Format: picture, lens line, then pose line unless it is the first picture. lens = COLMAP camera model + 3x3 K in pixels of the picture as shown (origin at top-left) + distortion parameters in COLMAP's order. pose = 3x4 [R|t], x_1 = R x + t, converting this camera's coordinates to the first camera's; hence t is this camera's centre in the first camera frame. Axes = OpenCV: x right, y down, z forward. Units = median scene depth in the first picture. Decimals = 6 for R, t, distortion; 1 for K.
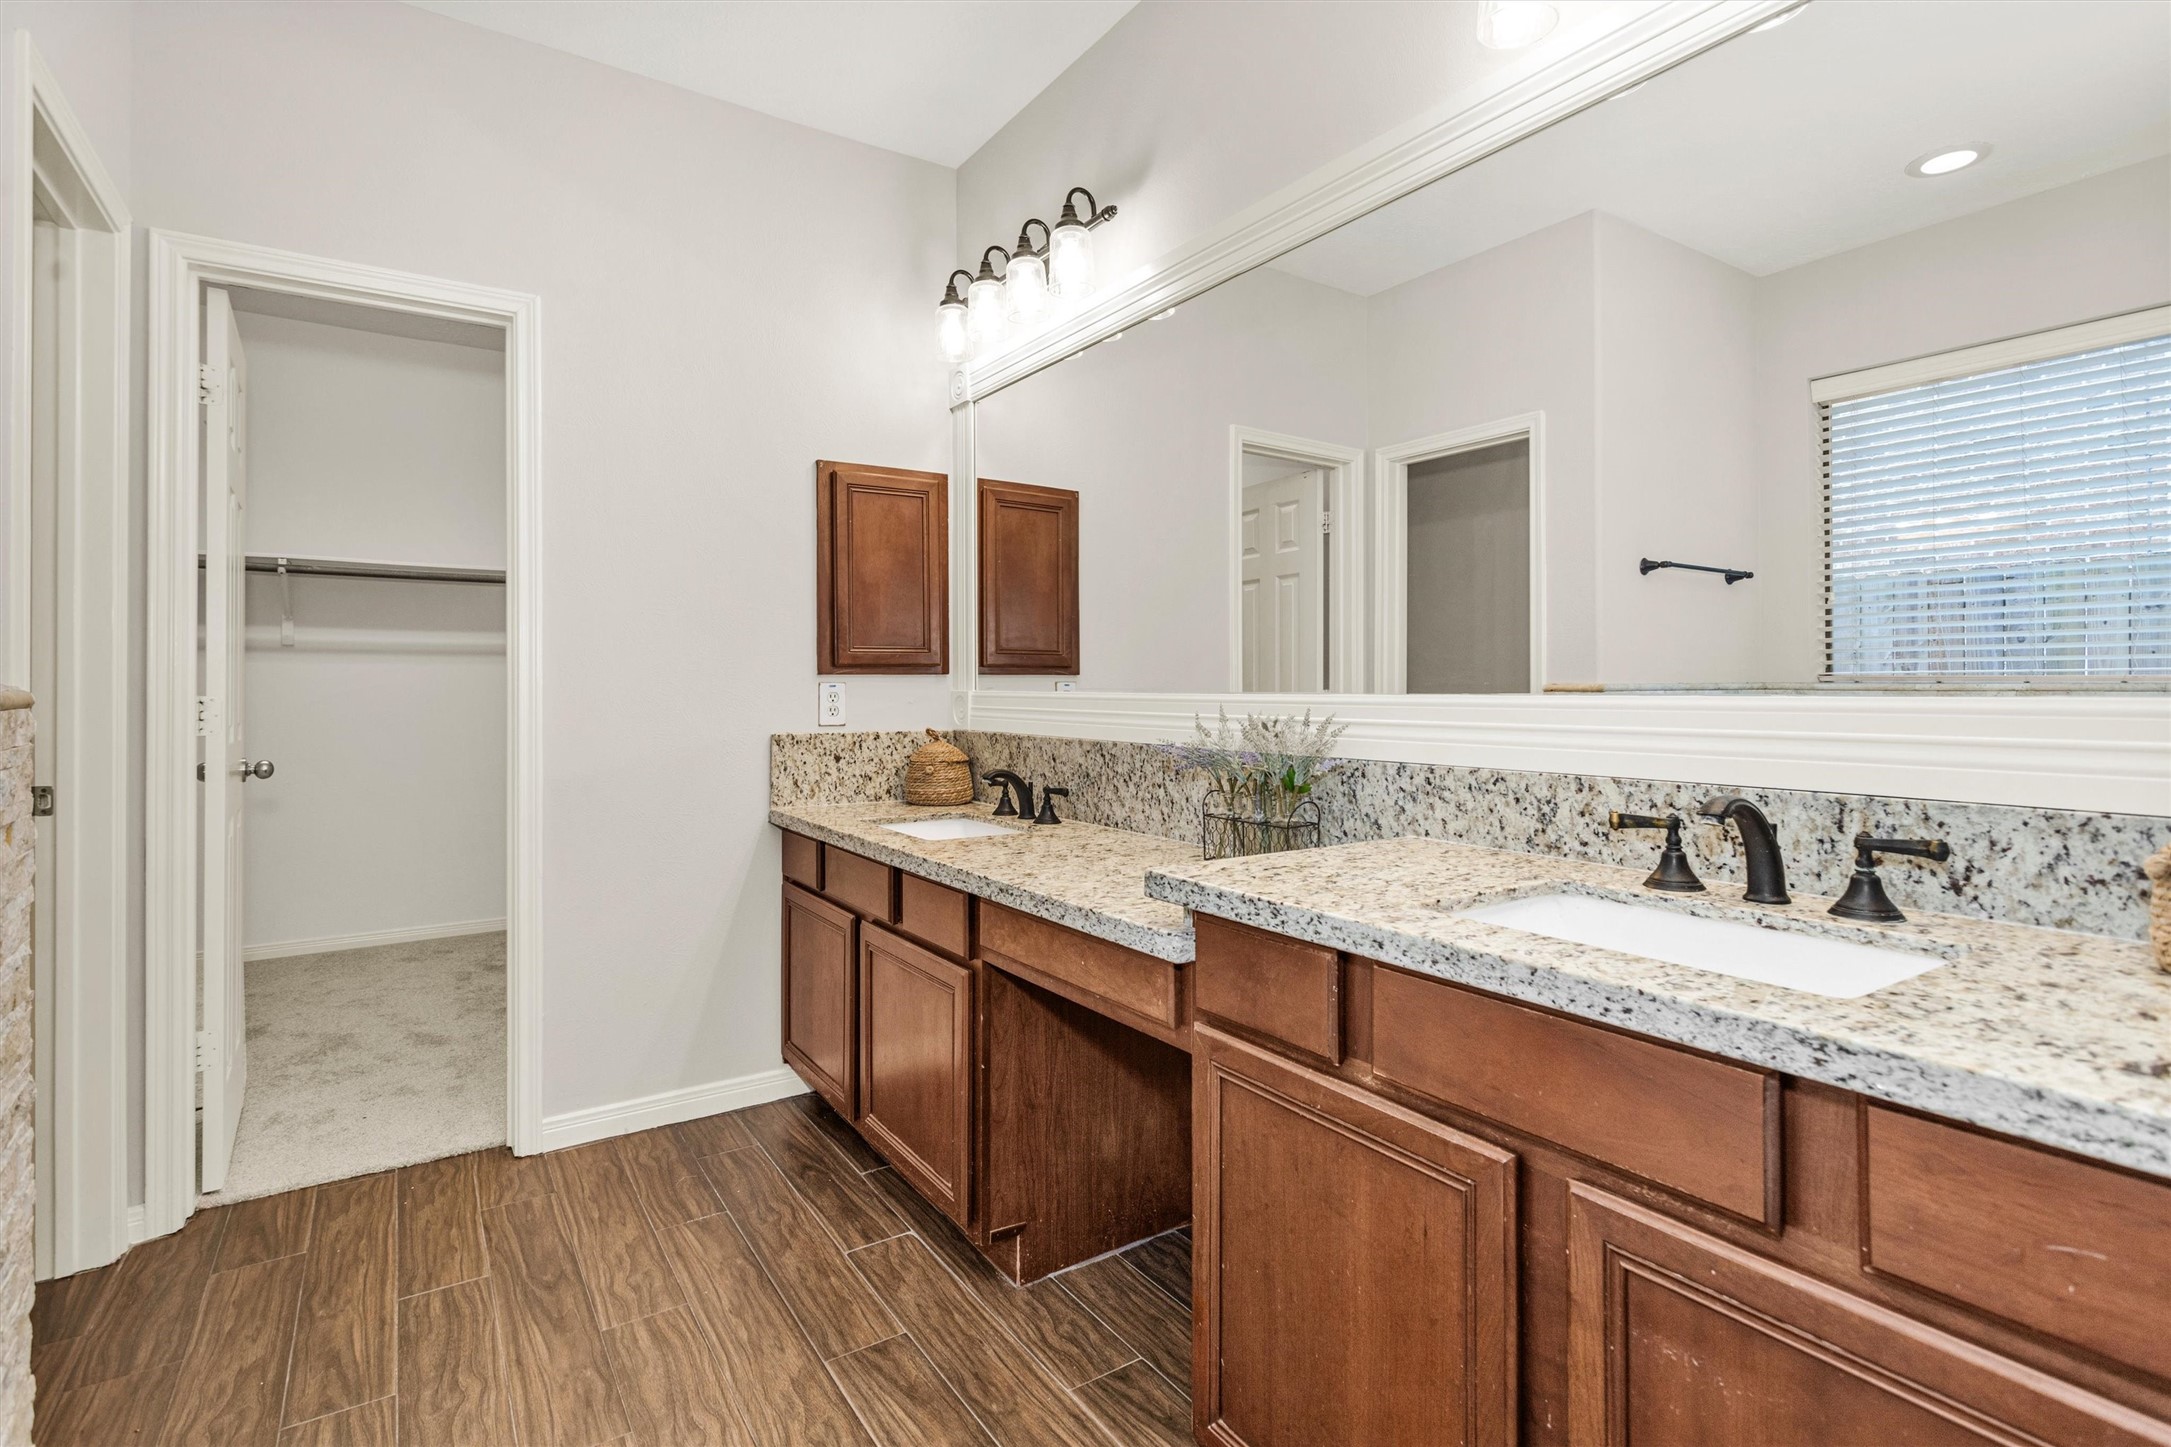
lens RADIAL K [[1026.8, 0, 1072.2], [0, 1026.8, 673.0], [0, 0, 1]] dist [-0.000867, -0.000386]
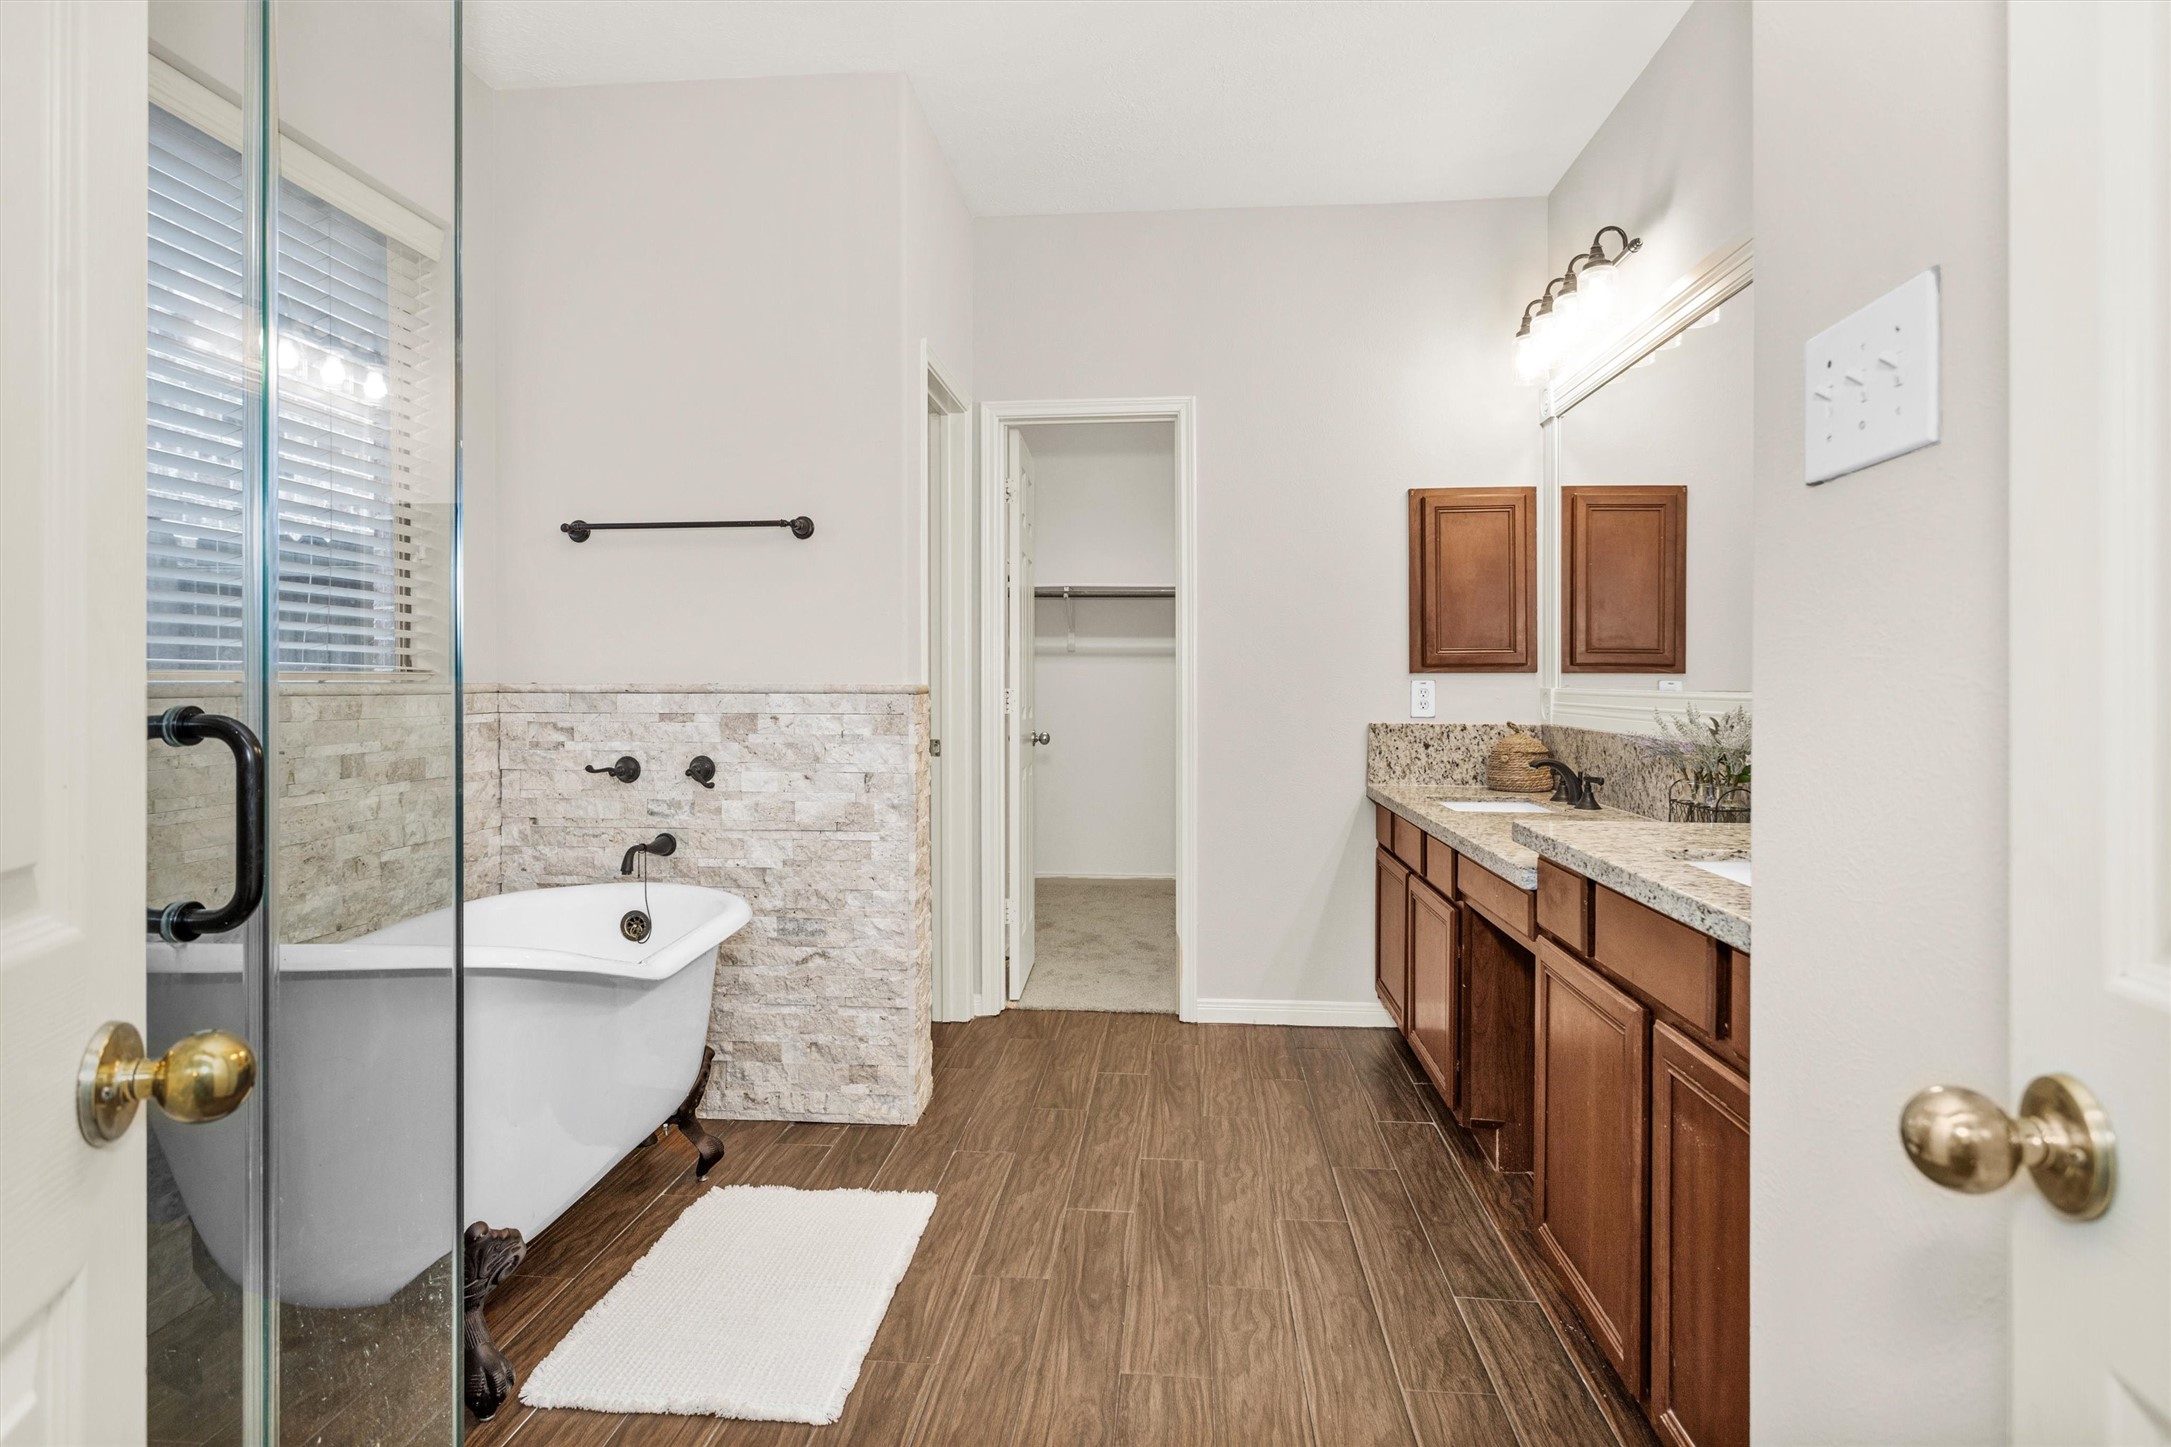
lens RADIAL K [[1026.8, 0, 1072.2], [0, 1026.8, 673.0], [0, 0, 1]] dist [-0.000867, -0.000386]
pose [[0.789189, -0.002692, -0.614144, 0.188787], [0.005120, 0.999984, 0.002196, -0.003809], [0.614129, -0.004878, 0.789191, -0.177134]]
